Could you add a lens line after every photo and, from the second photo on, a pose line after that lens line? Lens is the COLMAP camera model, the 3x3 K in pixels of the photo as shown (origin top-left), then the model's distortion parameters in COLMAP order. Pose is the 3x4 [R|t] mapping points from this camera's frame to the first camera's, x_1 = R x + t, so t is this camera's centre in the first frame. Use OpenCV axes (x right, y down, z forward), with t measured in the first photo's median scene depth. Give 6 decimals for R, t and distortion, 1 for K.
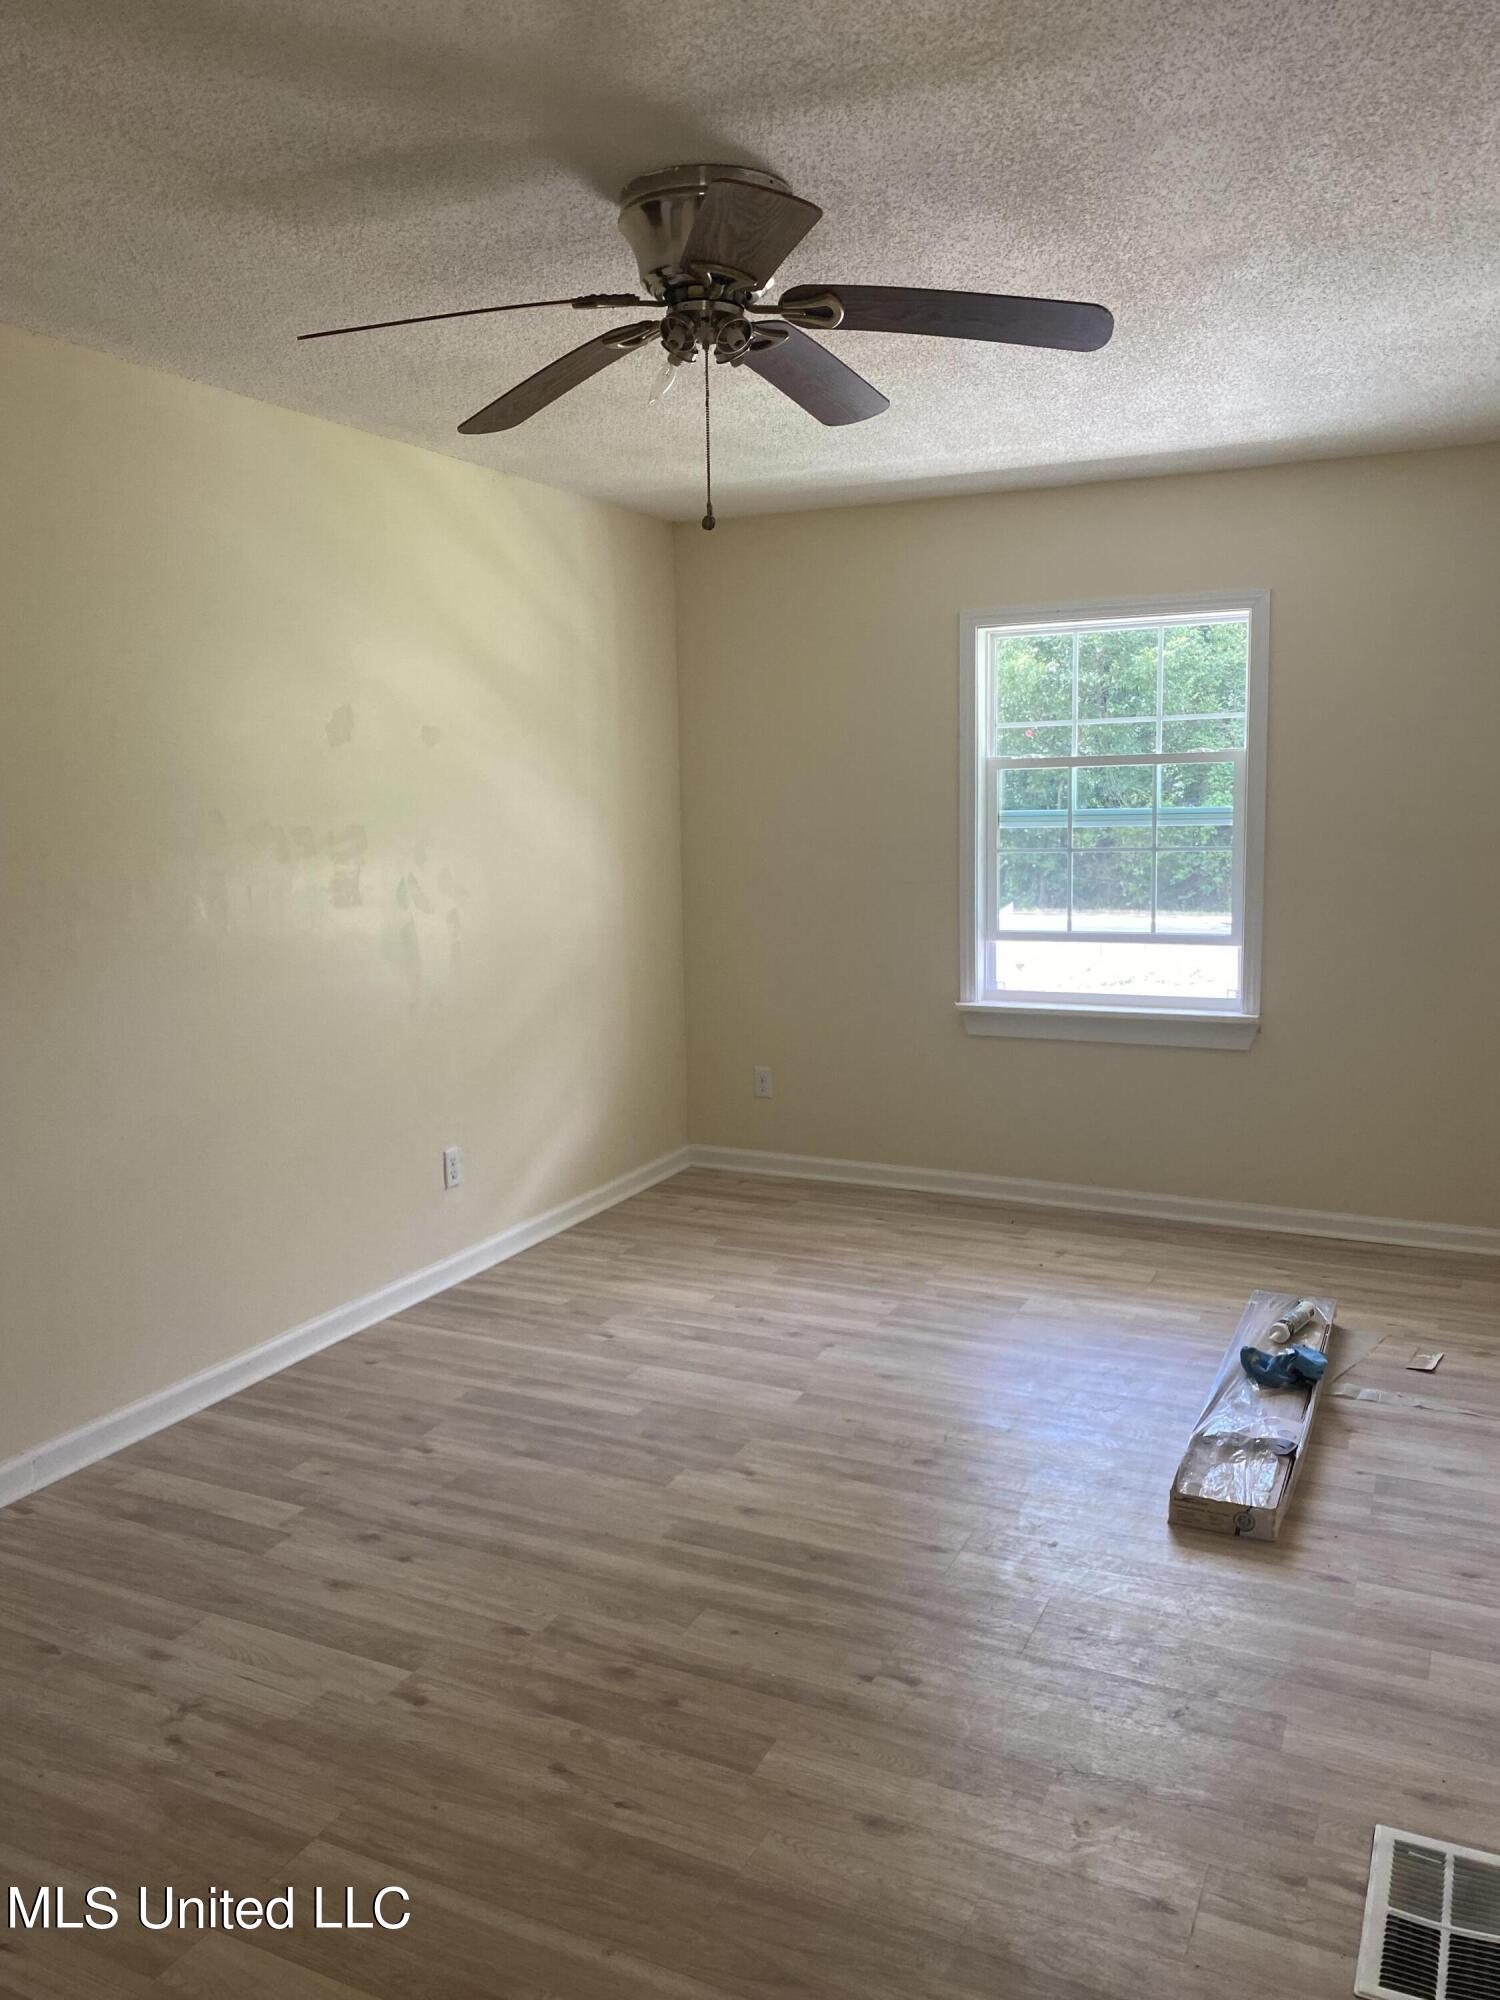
lens RADIAL K [[1525.7, 0, 736.8], [0, 1525.7, 988.1], [0, 0, 1]] dist [0.008041, 0.010814]
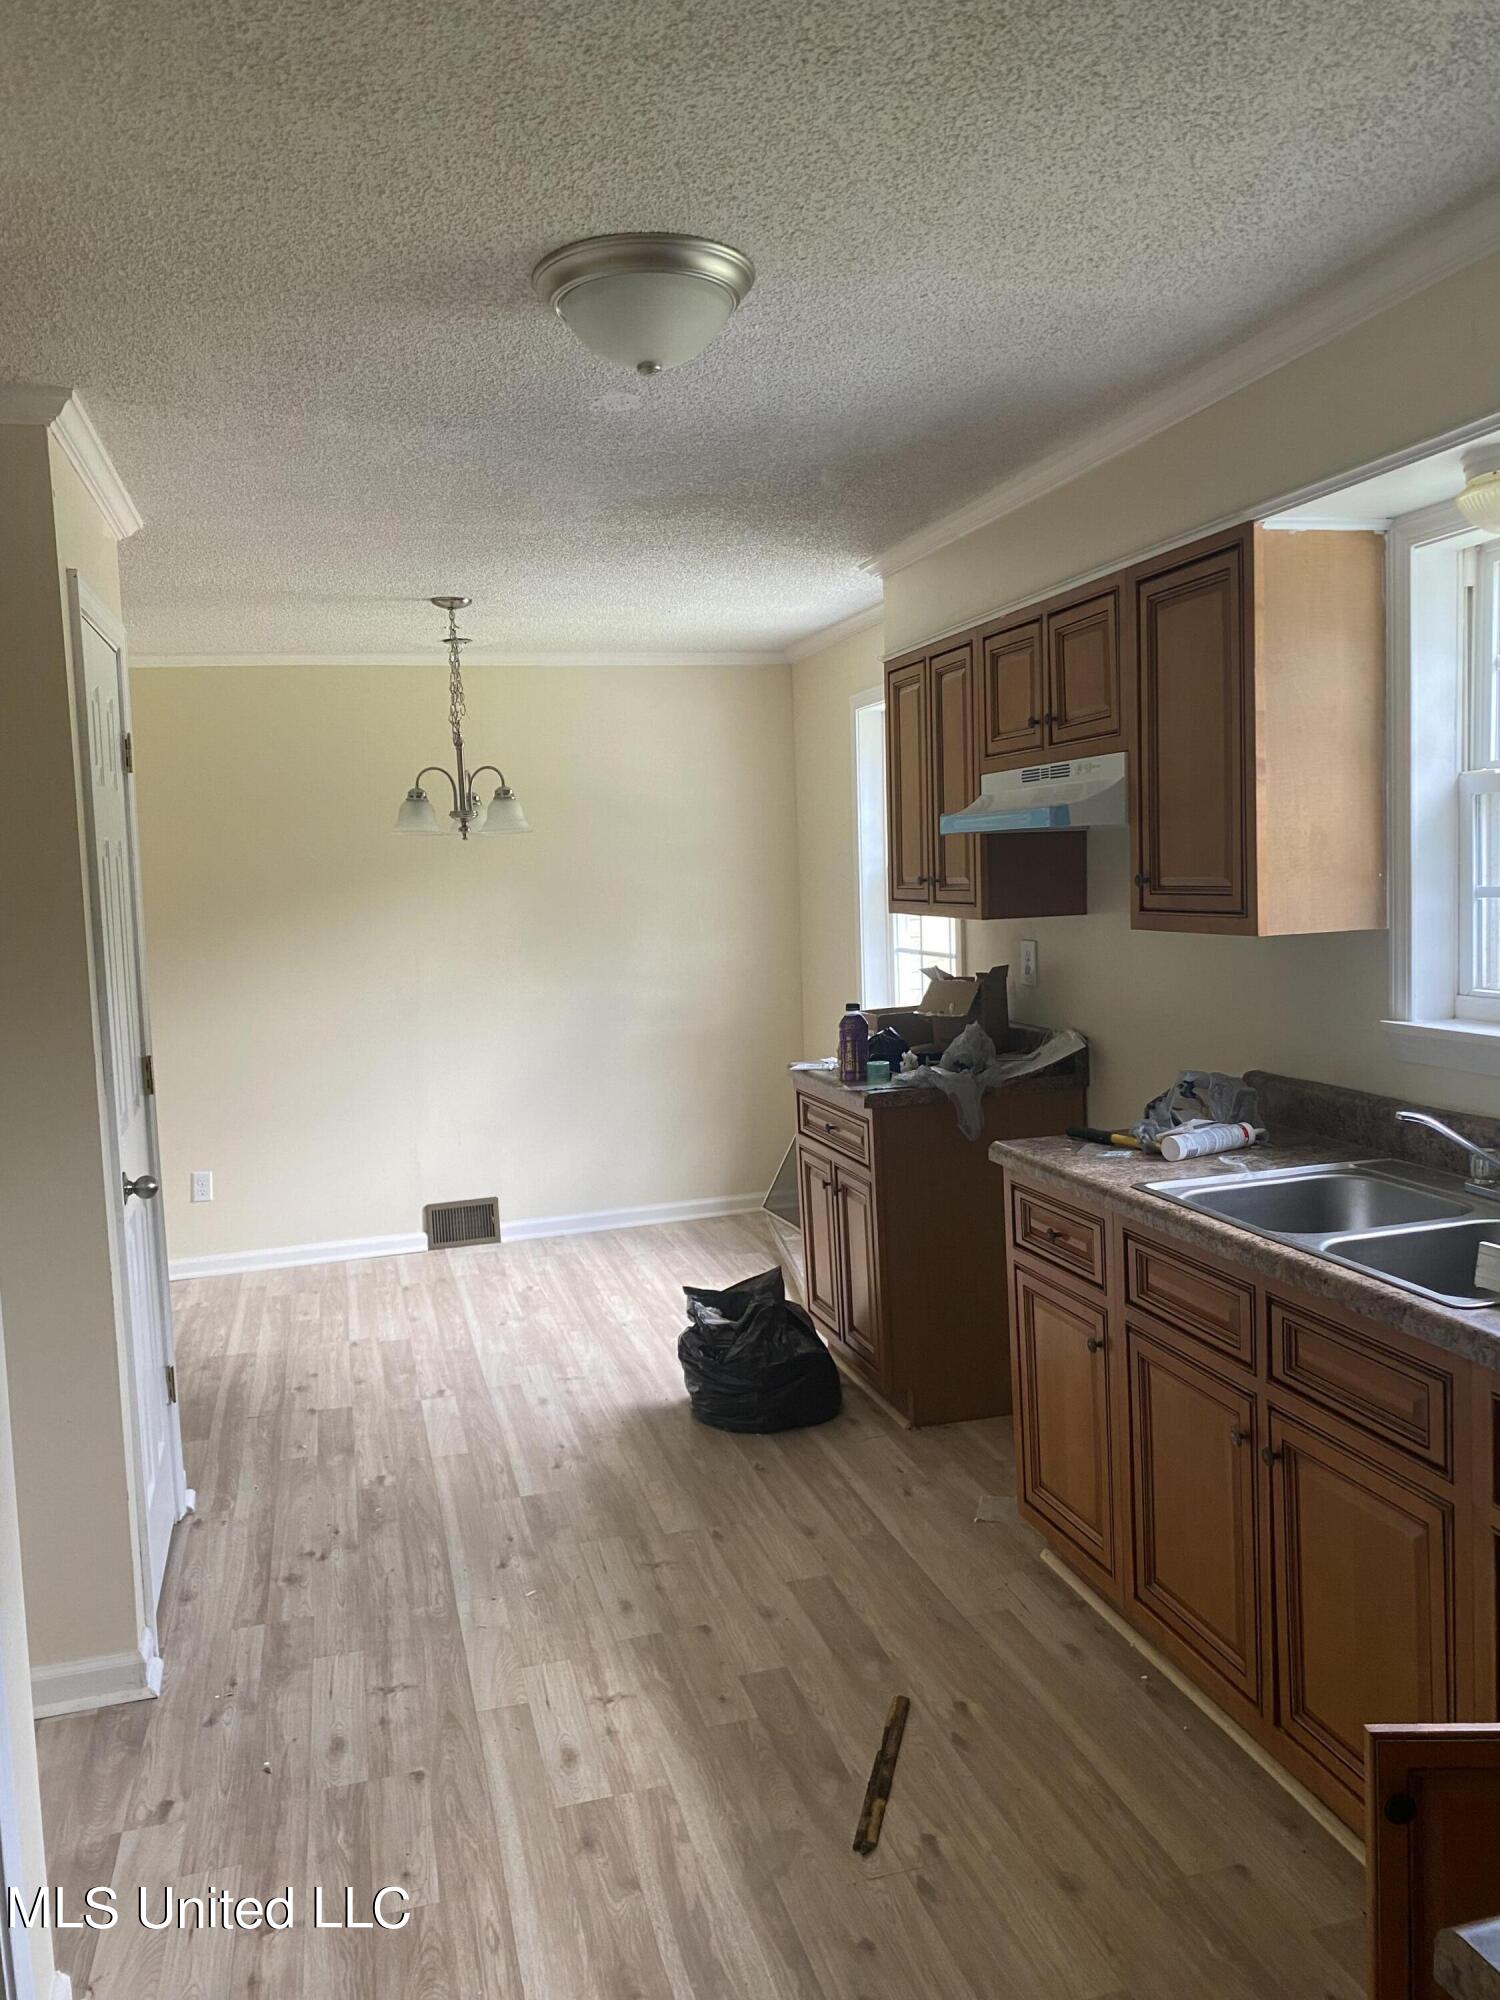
lens RADIAL K [[1525.7, 0, 736.8], [0, 1525.7, 988.1], [0, 0, 1]] dist [0.008041, 0.010814]
pose [[-0.665766, -0.013376, 0.746041, -1.610125], [0.155055, 0.975533, 0.155861, -0.231770], [-0.729872, 0.219445, -0.647403, 1.651603]]
